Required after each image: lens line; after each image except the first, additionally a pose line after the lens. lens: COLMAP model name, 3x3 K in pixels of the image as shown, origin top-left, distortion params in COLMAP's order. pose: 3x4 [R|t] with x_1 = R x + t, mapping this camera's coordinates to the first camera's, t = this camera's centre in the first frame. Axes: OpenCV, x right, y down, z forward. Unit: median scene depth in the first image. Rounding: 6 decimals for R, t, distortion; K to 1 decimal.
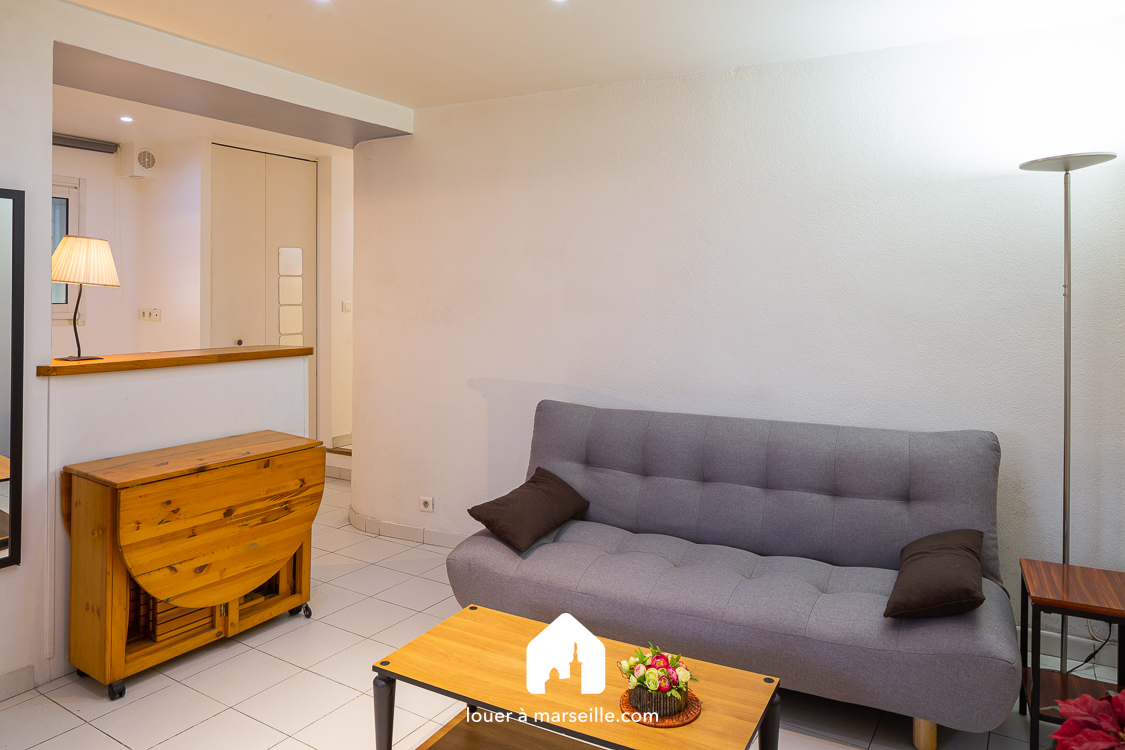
lens RADIAL K [[766.5, 0, 560.7], [0, 766.5, 294.7], [0, 0, 1]] dist [-0.006210, 0.001434]
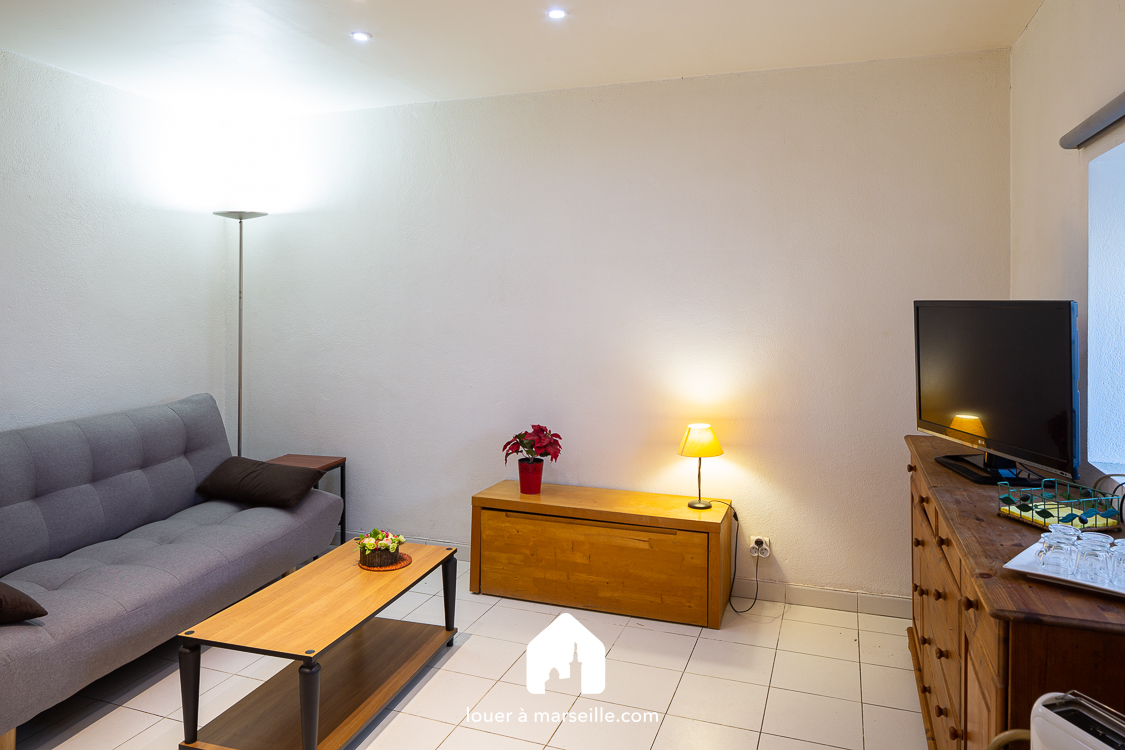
lens RADIAL K [[766.5, 0, 560.7], [0, 766.5, 294.7], [0, 0, 1]] dist [-0.006210, 0.001434]
pose [[-0.212725, 0.001521, 0.977111, -0.972622], [-0.004883, 0.999985, -0.002620, -0.004730], [-0.977100, -0.005329, -0.212714, 0.651308]]
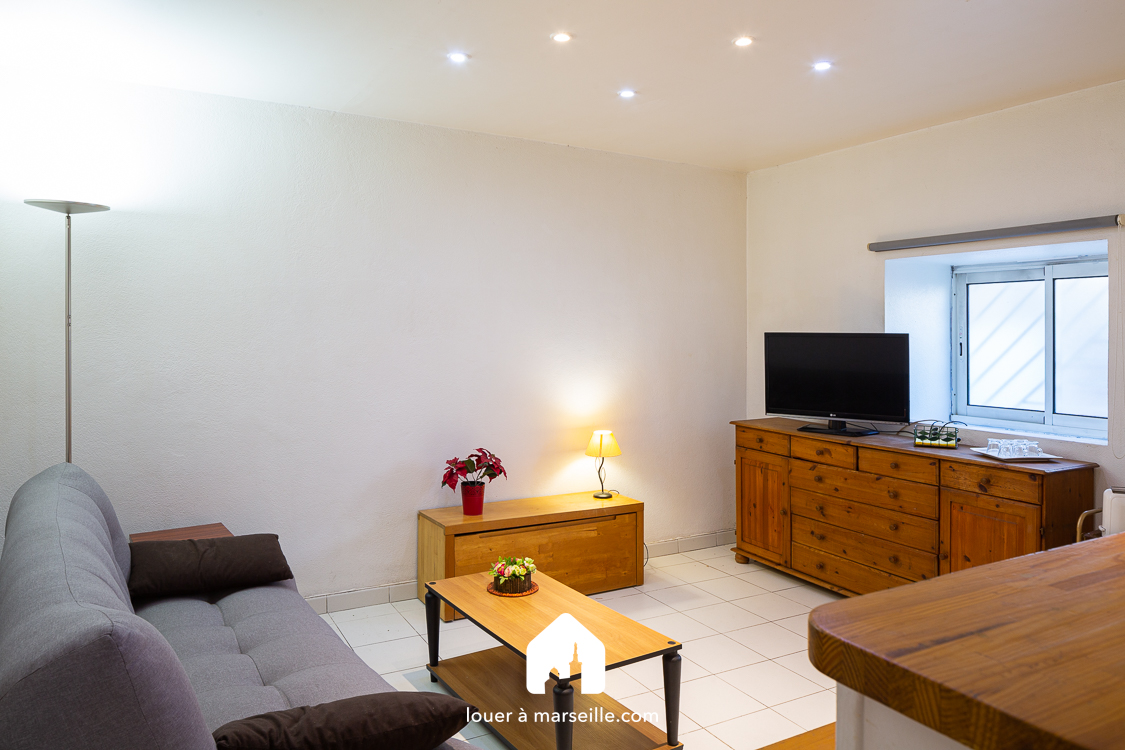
lens RADIAL K [[754.9, 0, 559.7], [0, 754.9, 328.5], [0, 0, 1]] dist [0.002154, 0.001485]
pose [[-0.877073, -0.009610, 0.480261, -0.465244], [-0.012875, 0.999911, -0.003504, 0.000566], [-0.480184, -0.009257, -0.877119, 1.538148]]
